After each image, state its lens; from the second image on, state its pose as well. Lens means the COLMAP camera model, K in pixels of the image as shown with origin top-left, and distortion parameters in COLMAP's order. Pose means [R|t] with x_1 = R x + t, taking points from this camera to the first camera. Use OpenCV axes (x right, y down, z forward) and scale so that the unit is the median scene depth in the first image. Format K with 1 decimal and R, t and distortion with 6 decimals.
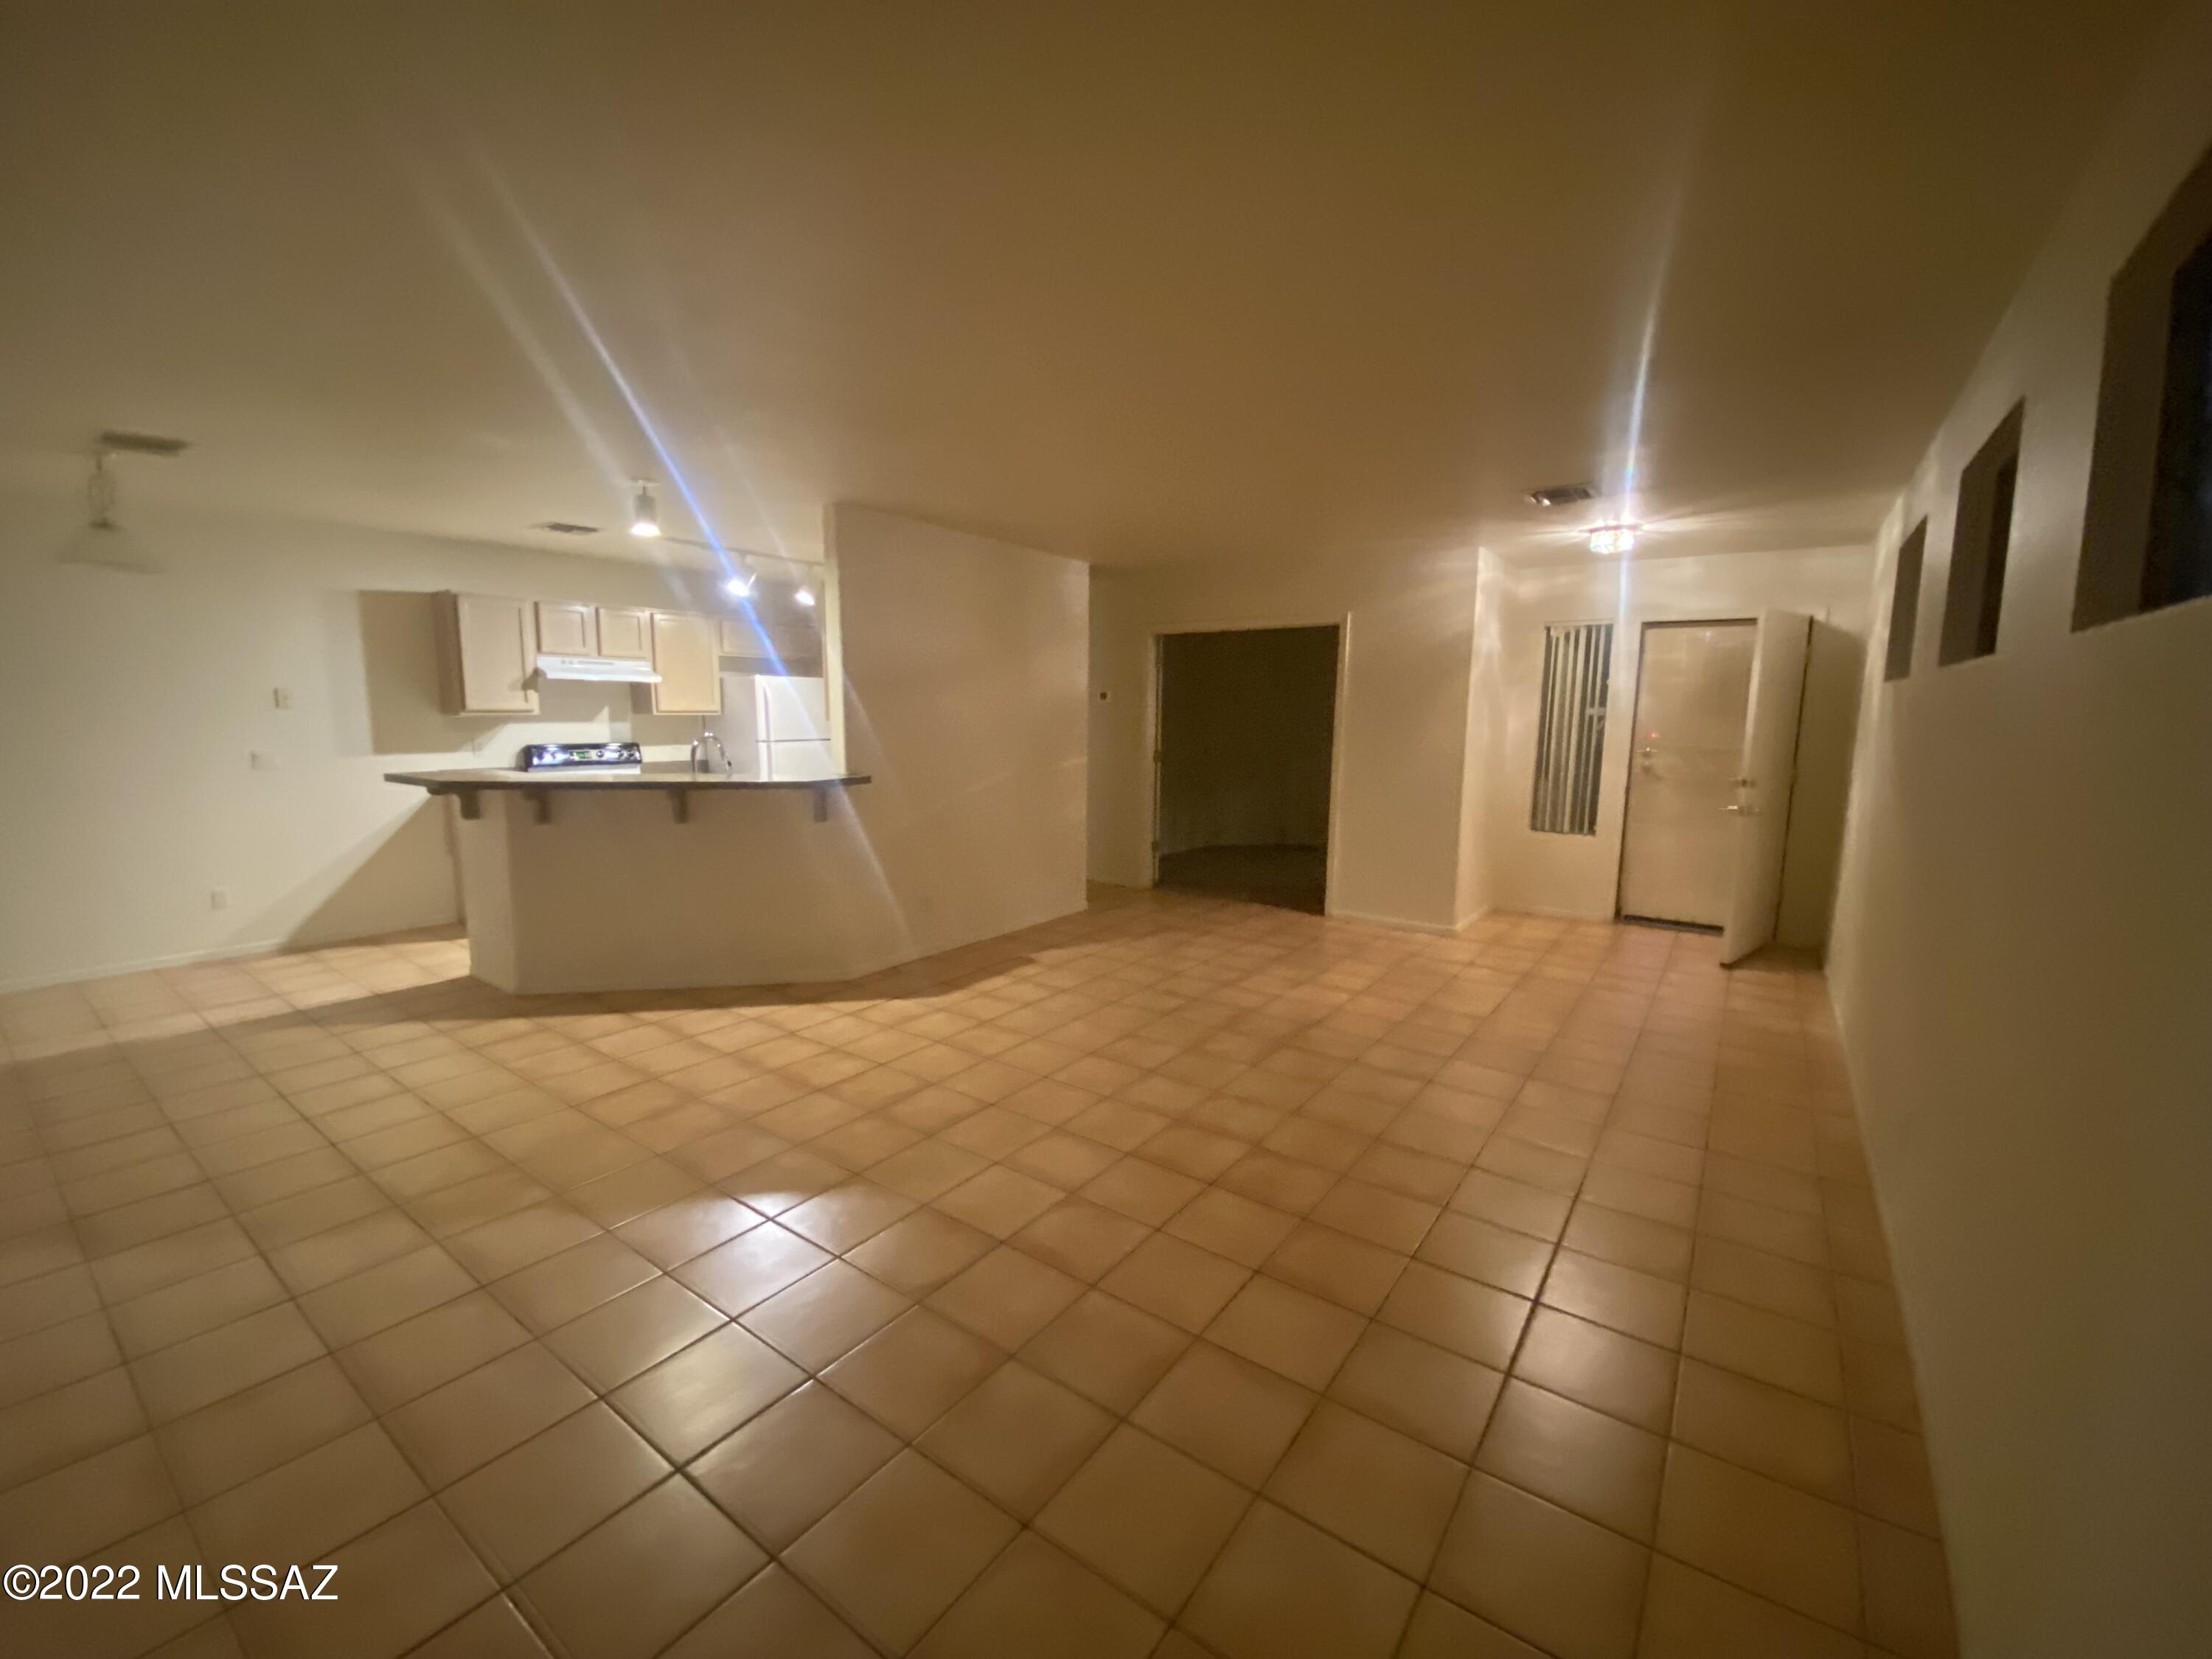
lens RADIAL K [[895.5, 0, 1103.2], [0, 895.5, 832.0], [0, 0, 1]] dist [0.002475, -0.013008]
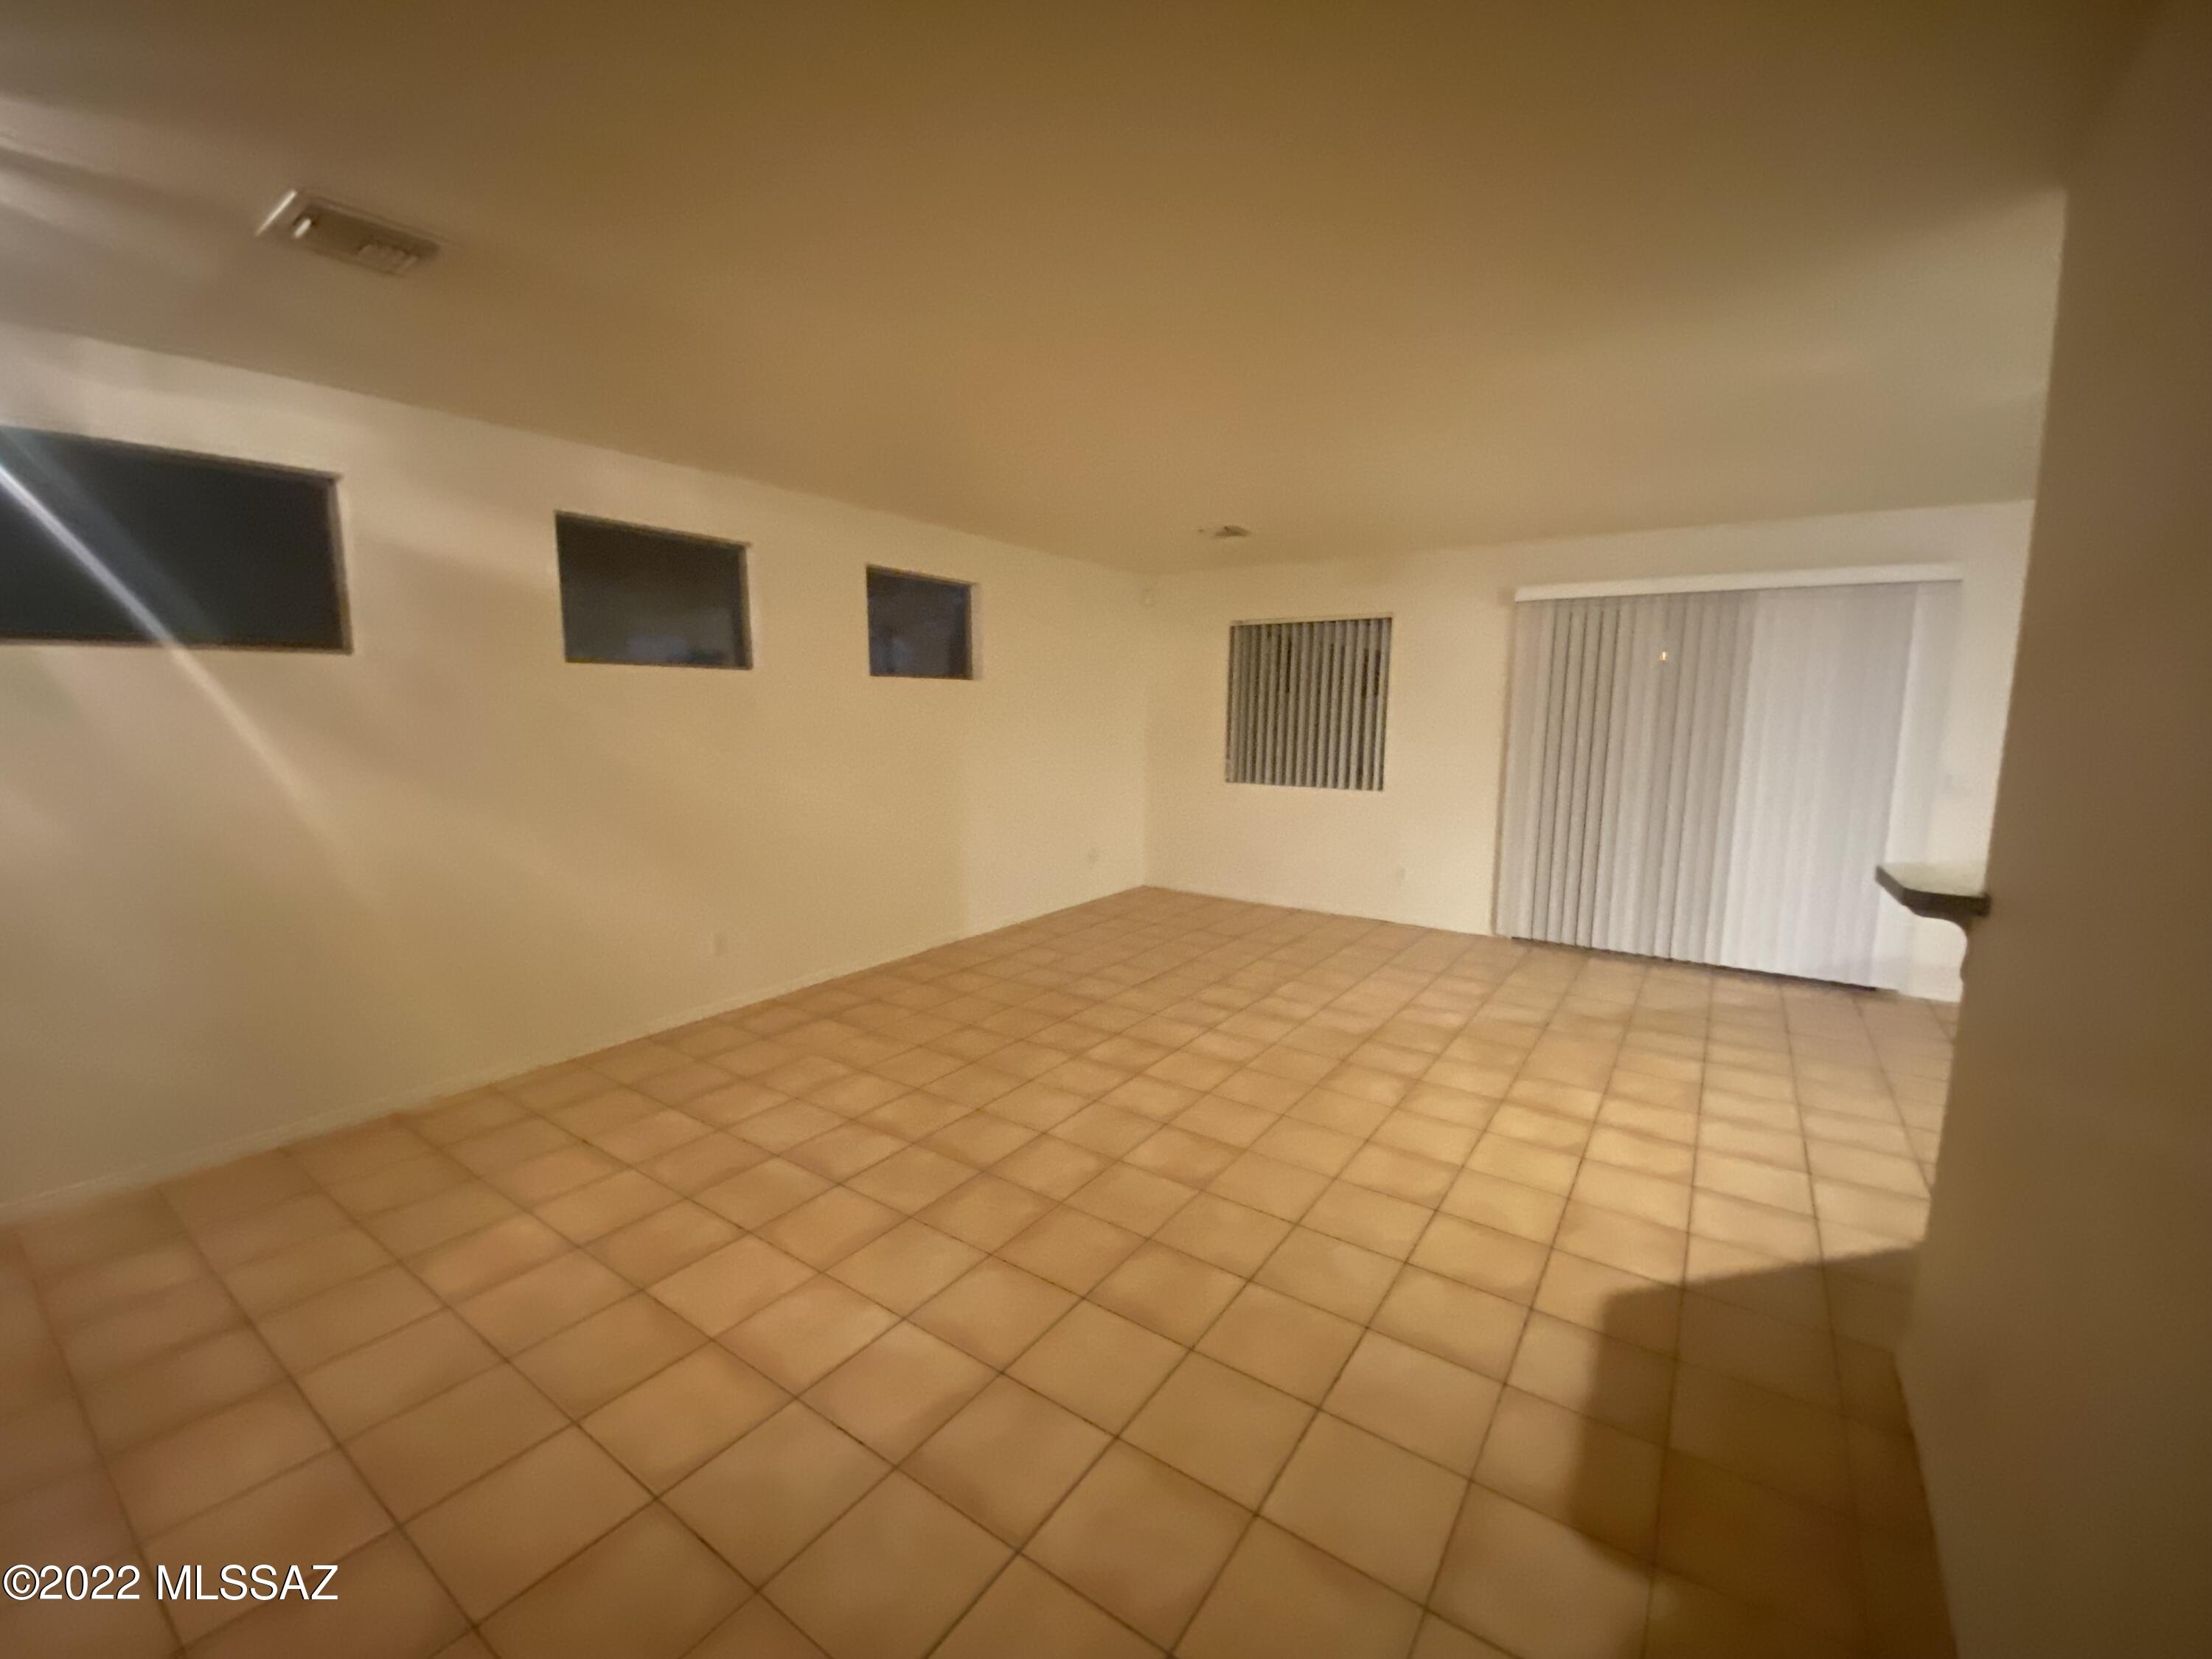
lens RADIAL K [[895.5, 0, 1103.2], [0, 895.5, 832.0], [0, 0, 1]] dist [0.002475, -0.013008]
pose [[-0.999554, -0.015623, -0.025444, 0.142922], [-0.021922, 0.962553, 0.270207, -0.239233], [0.020269, 0.270644, -0.962466, 1.772898]]
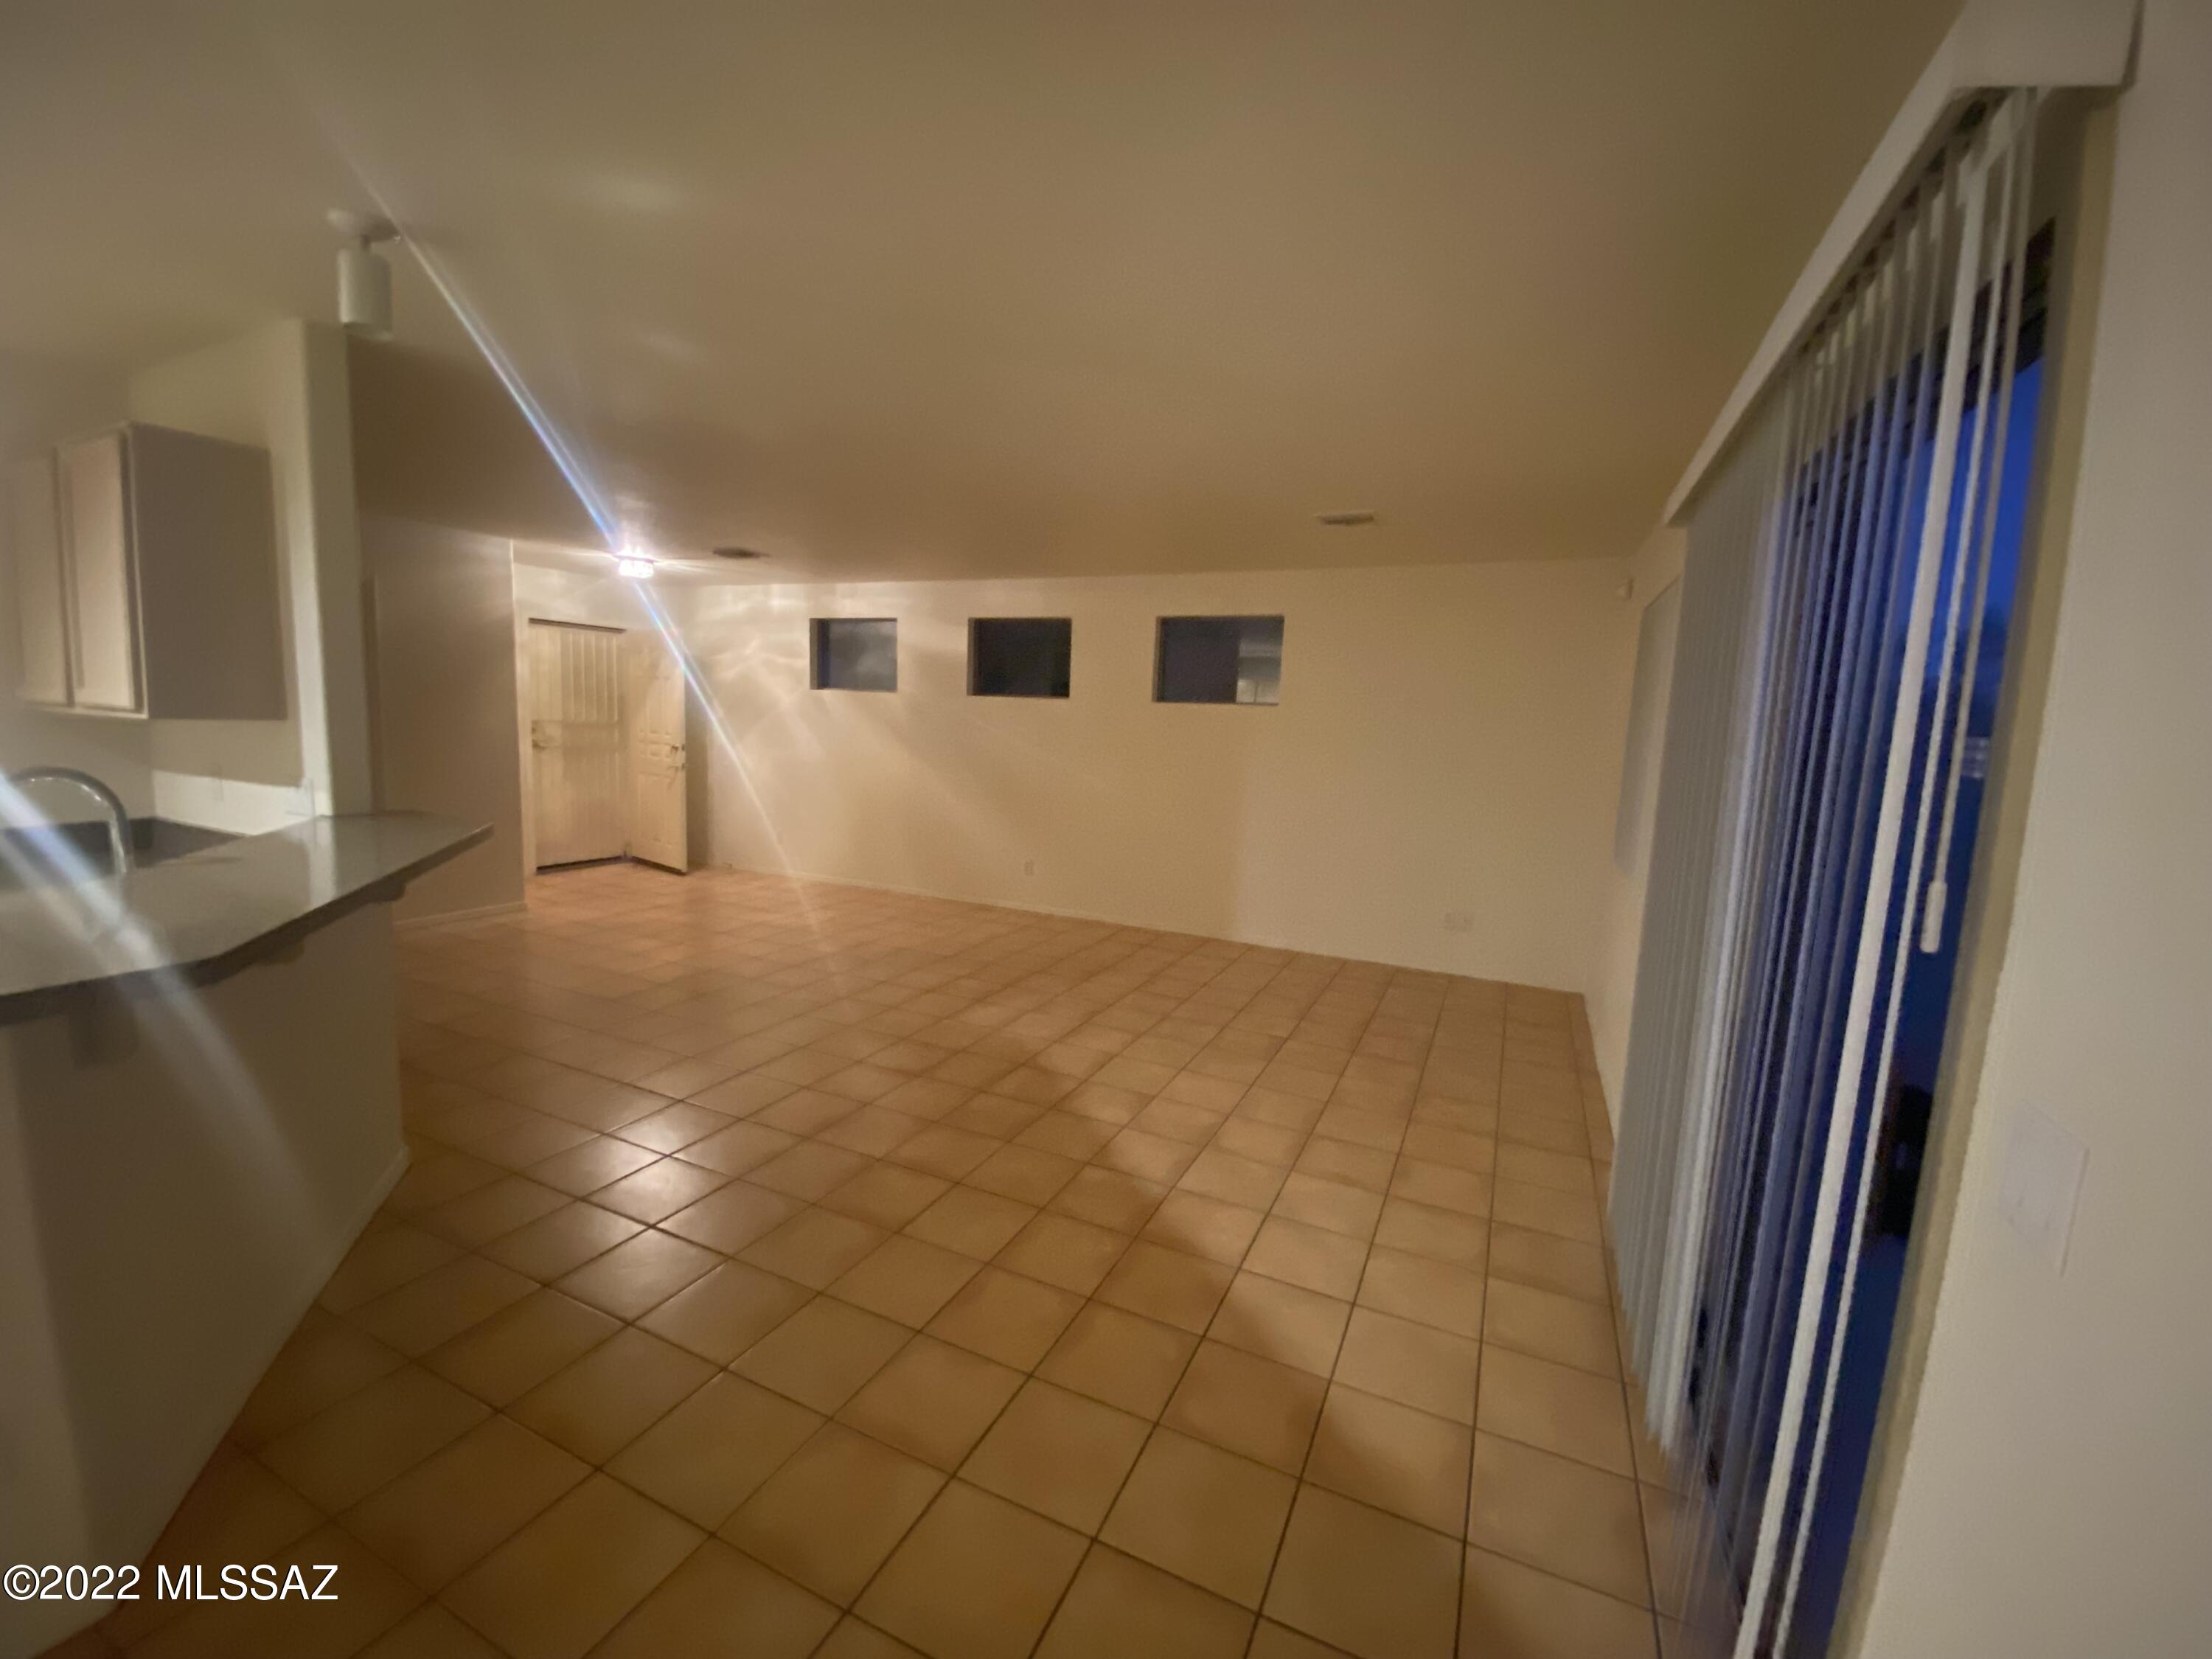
lens RADIAL K [[895.5, 0, 1103.2], [0, 895.5, 832.0], [0, 0, 1]] dist [0.002475, -0.013008]
pose [[-0.193507, -0.142572, 0.970685, -1.223591], [0.086990, 0.982995, 0.161721, -0.135431], [-0.977235, 0.115734, -0.177814, 0.844409]]
